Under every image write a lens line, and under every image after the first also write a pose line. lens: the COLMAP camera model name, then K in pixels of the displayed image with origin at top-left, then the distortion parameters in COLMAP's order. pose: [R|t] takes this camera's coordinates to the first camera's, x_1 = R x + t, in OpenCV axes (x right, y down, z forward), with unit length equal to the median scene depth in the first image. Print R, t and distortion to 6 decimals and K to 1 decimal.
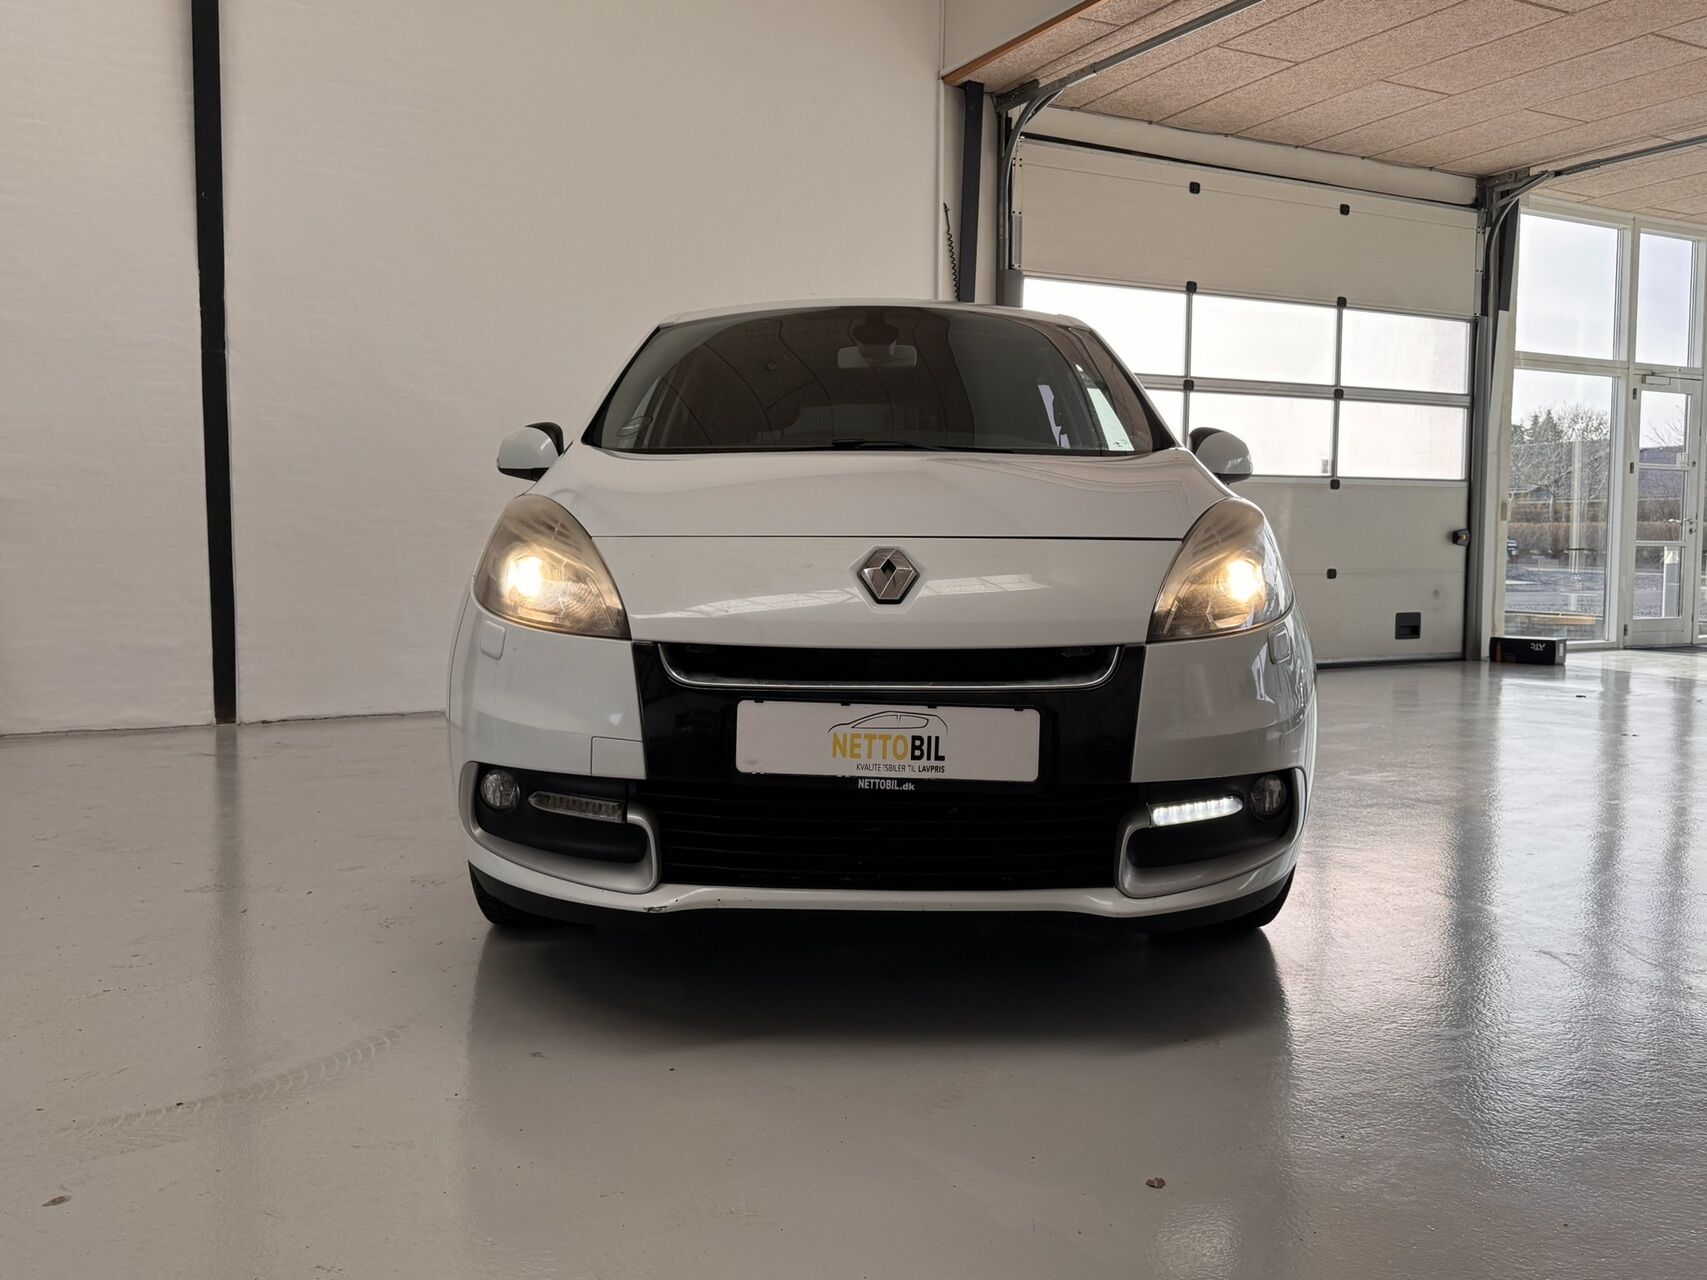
lens RADIAL K [[1421.1, 0, 862.4], [0, 1421.1, 643.8], [0, 0, 1]] dist [0.097552, -0.169791]
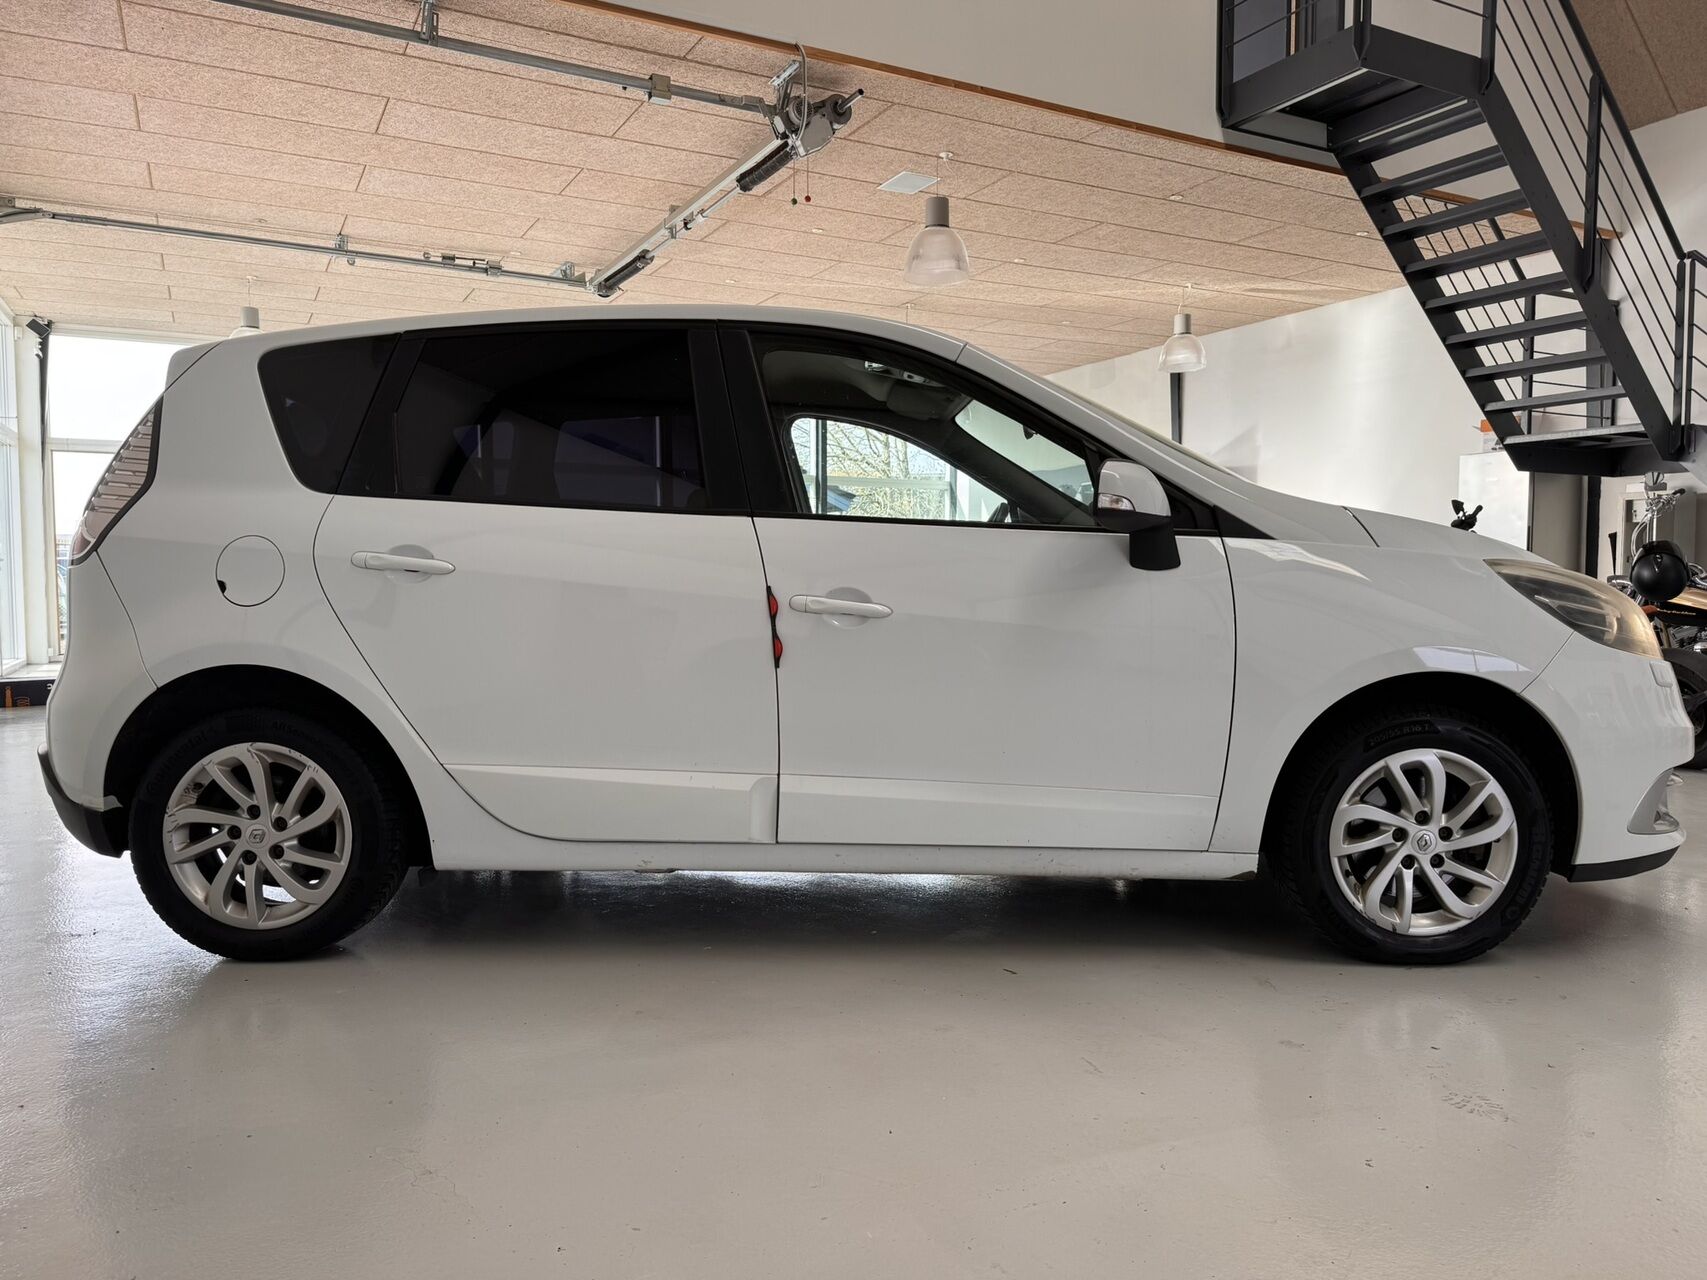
lens RADIAL K [[1217.1, 0, 853.5], [0, 1217.1, 640.0], [0, 0, 1]] dist [-0.020986, -0.001737]
pose [[0.038824, -0.049824, 0.998003, -1.147109], [0.065248, 0.996751, 0.047223, -0.116920], [-0.997113, 0.063285, 0.041949, 1.419679]]
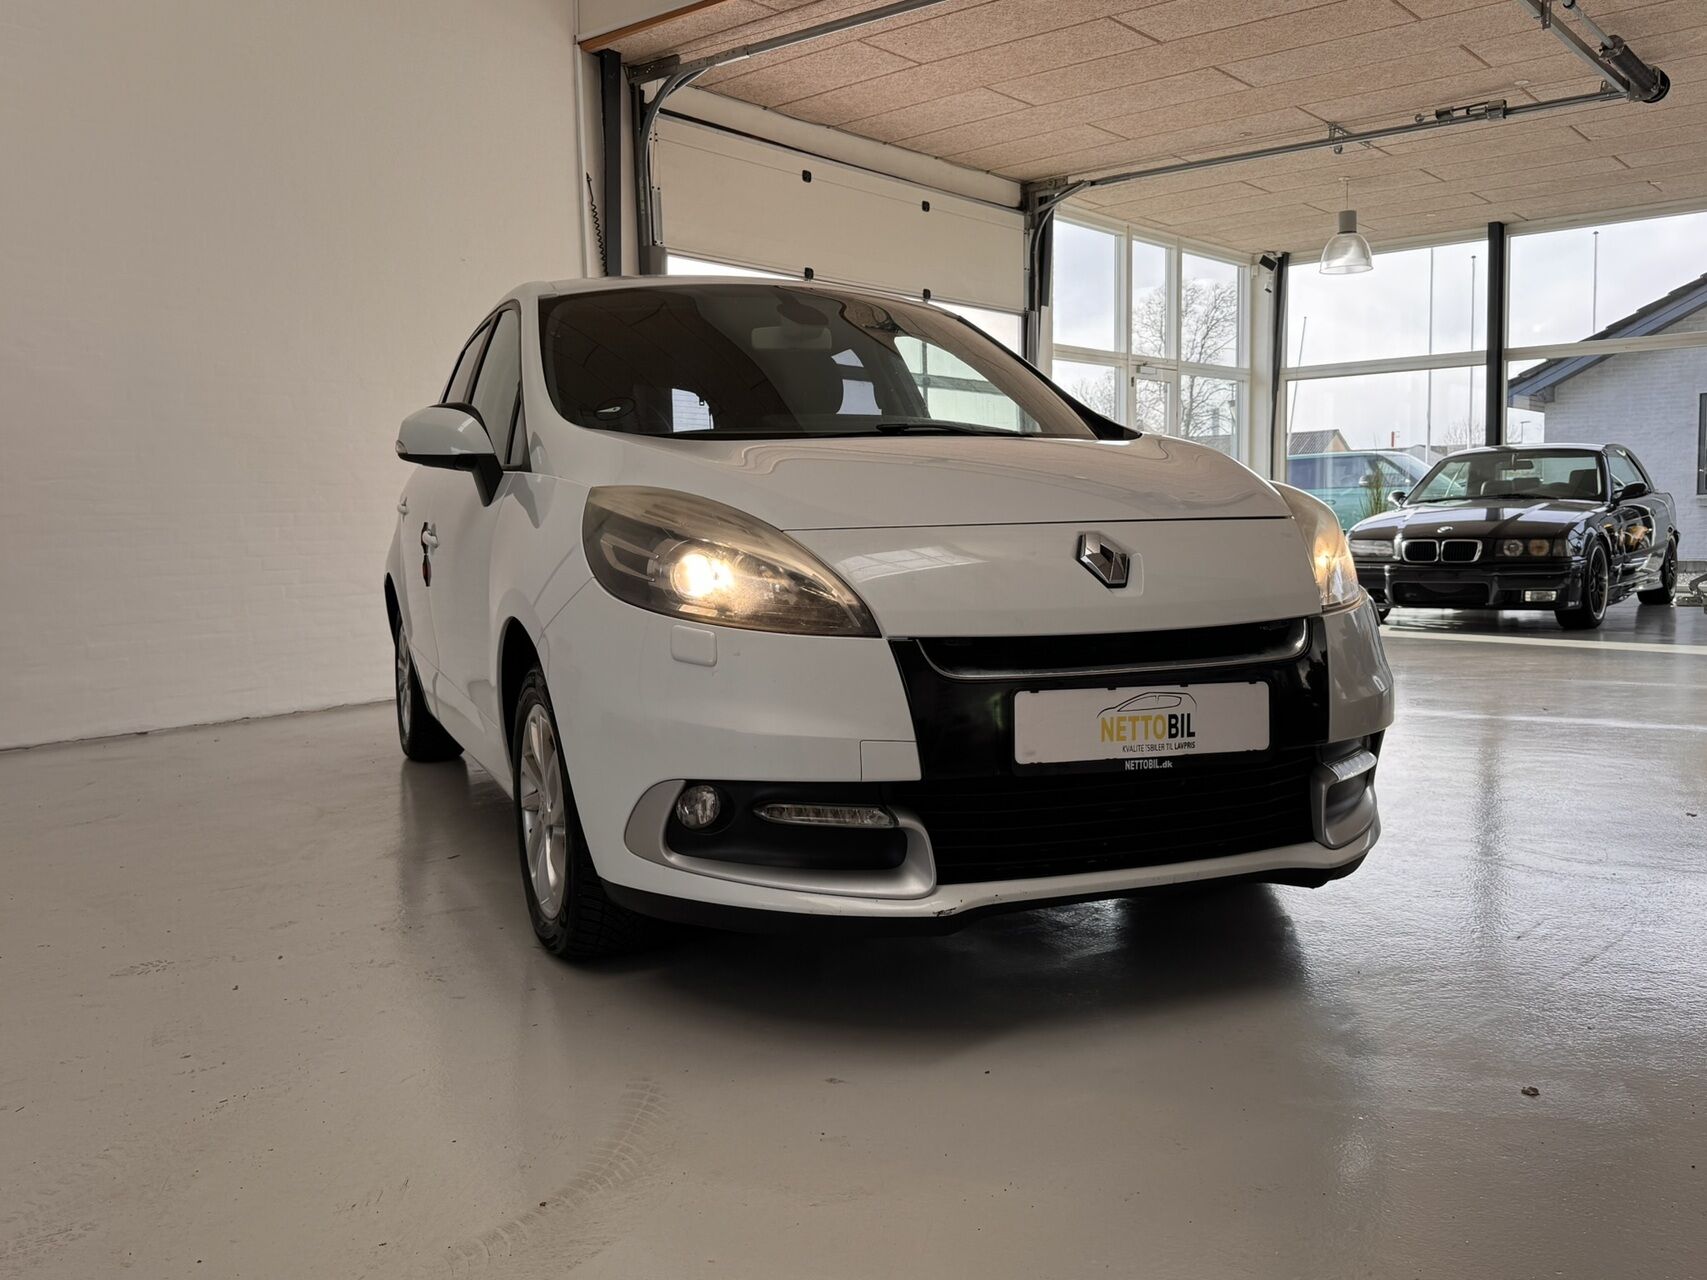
lens RADIAL K [[1421.1, 0, 862.4], [0, 1421.1, 643.8], [0, 0, 1]] dist [0.097552, -0.169791]
pose [[0.928632, -0.056088, 0.366739, -0.376349], [0.050791, 0.998419, 0.024085, -0.015550], [-0.367510, -0.003739, 0.930012, 0.084862]]
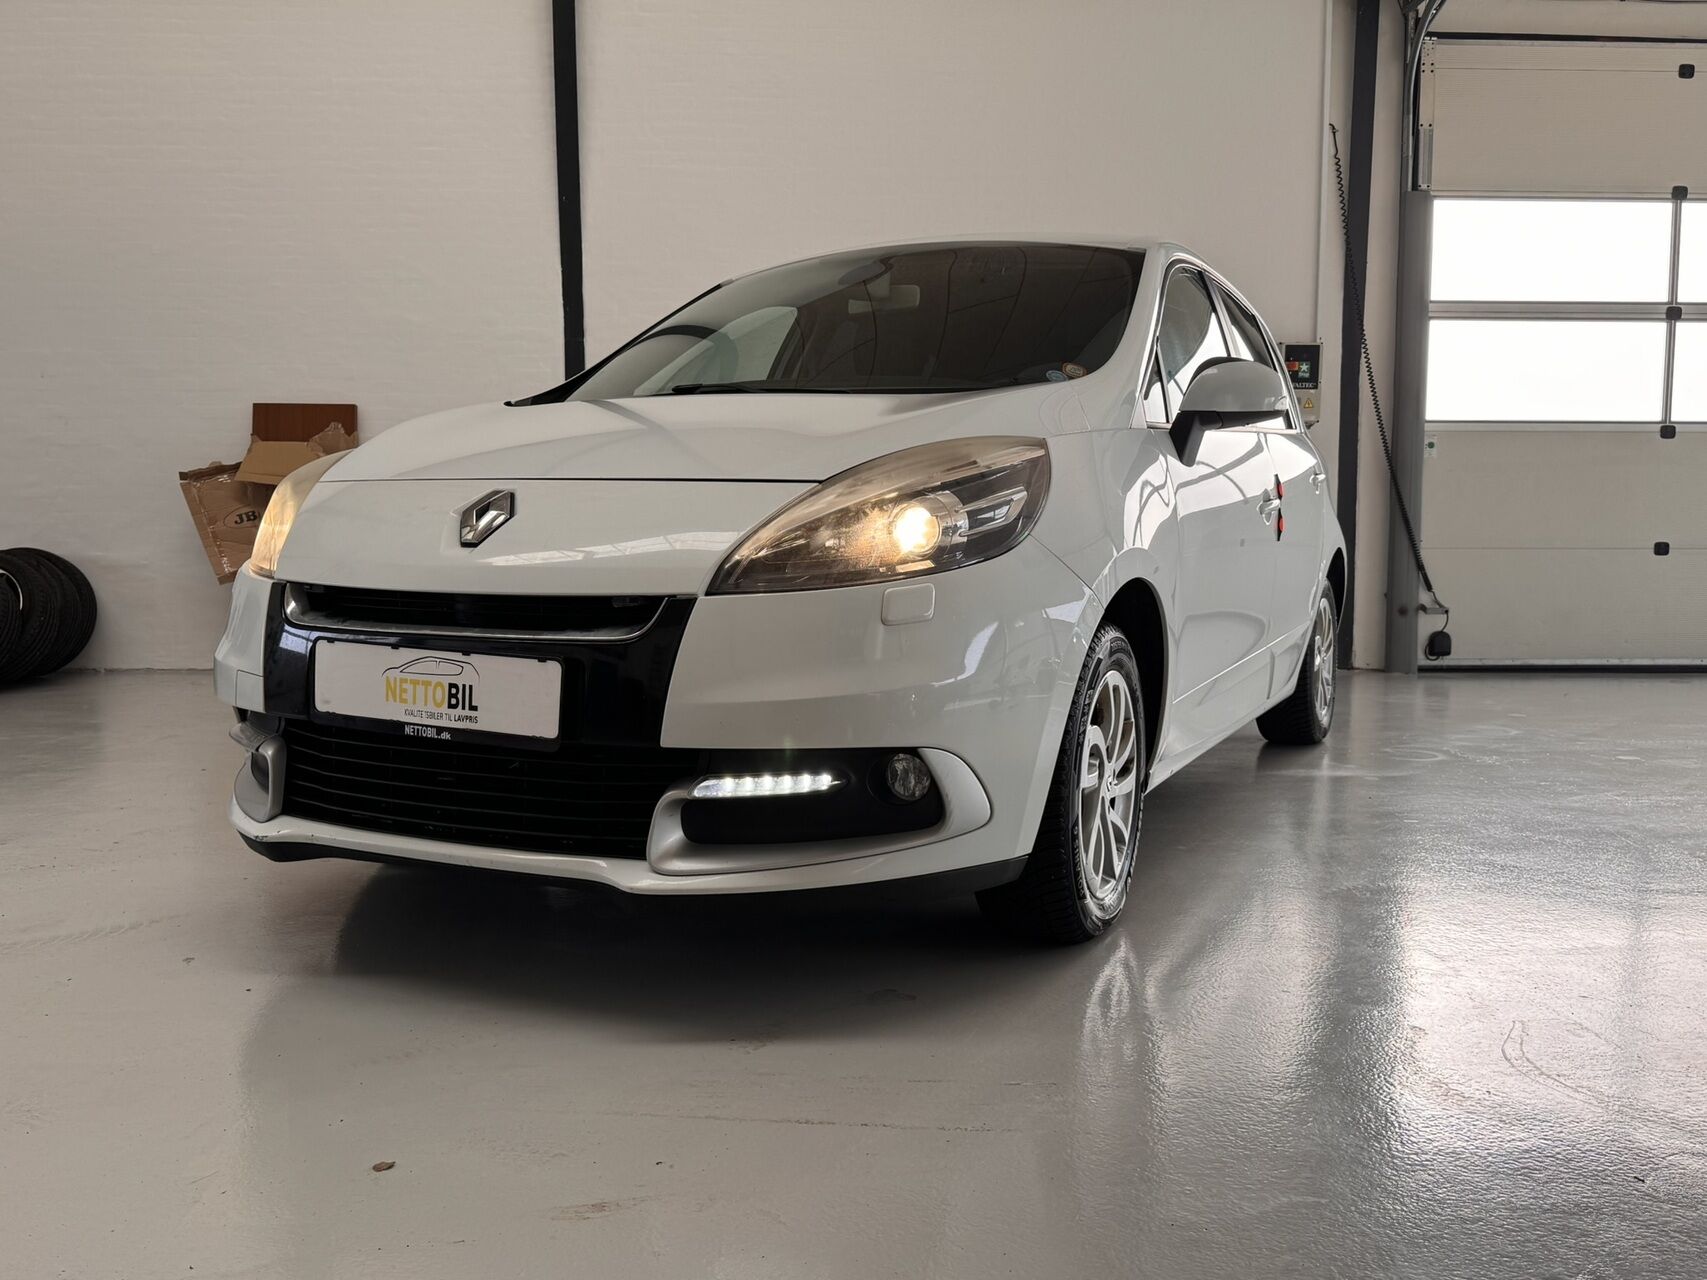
lens RADIAL K [[1421.1, 0, 862.4], [0, 1421.1, 643.8], [0, 0, 1]] dist [0.097552, -0.169791]
pose [[0.899028, 0.037276, -0.436302, 0.488275], [-0.030309, 0.999278, 0.022921, 0.005084], [0.436841, -0.007383, 0.899508, 0.173603]]
